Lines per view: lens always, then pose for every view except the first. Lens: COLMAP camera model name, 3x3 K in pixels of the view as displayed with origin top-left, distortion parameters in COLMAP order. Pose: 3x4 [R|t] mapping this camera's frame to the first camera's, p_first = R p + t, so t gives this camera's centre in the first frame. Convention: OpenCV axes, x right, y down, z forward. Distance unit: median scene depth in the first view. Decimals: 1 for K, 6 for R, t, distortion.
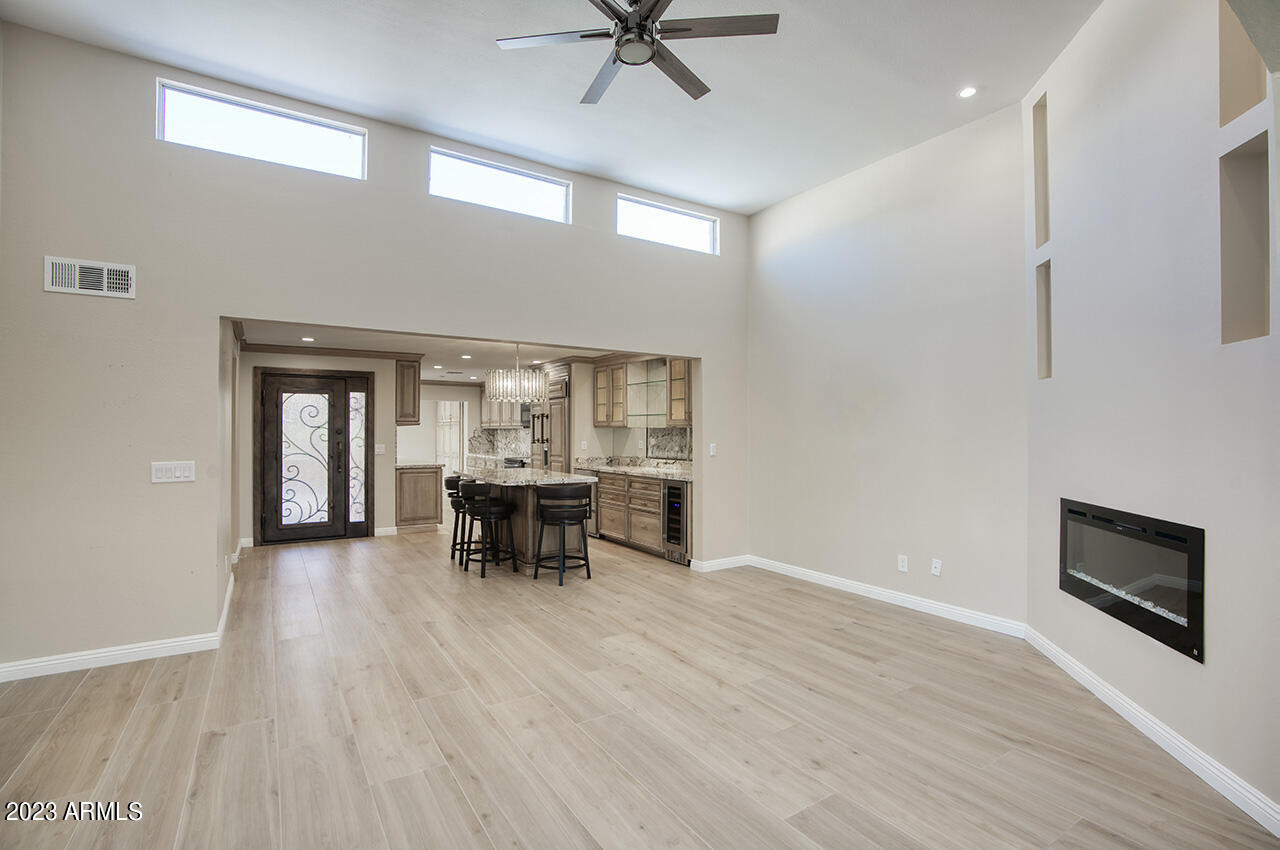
lens RADIAL K [[588.7, 0, 634.2], [0, 588.7, 427.7], [0, 0, 1]] dist [-0.014519, 0.000363]
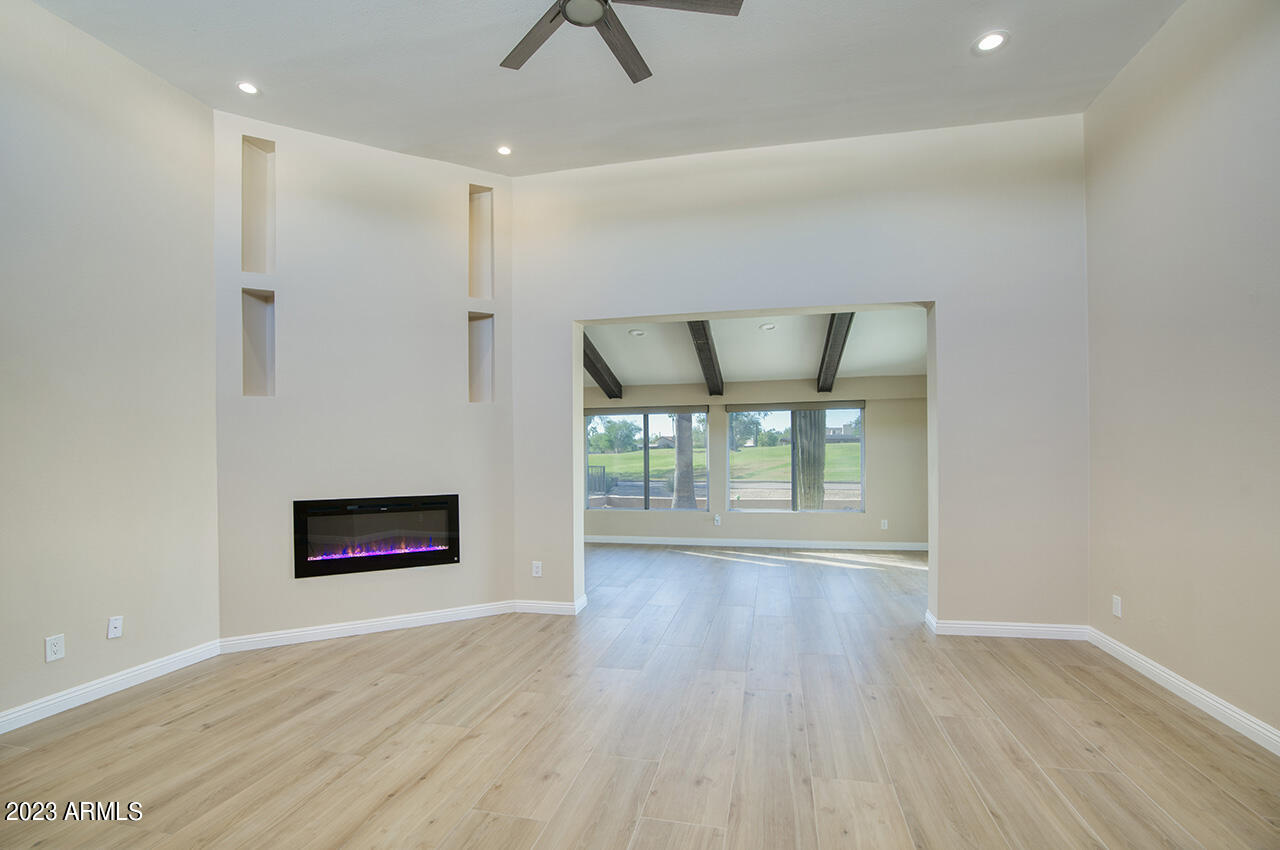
lens RADIAL K [[588.7, 0, 604.9], [0, 588.7, 454.0], [0, 0, 1]] dist [-0.014519, 0.000363]
pose [[-0.659847, 0.003179, 0.751394, -0.613931], [0.000401, 0.999992, -0.003878, 0.033183], [-0.751400, -0.002258, -0.659843, 1.415226]]
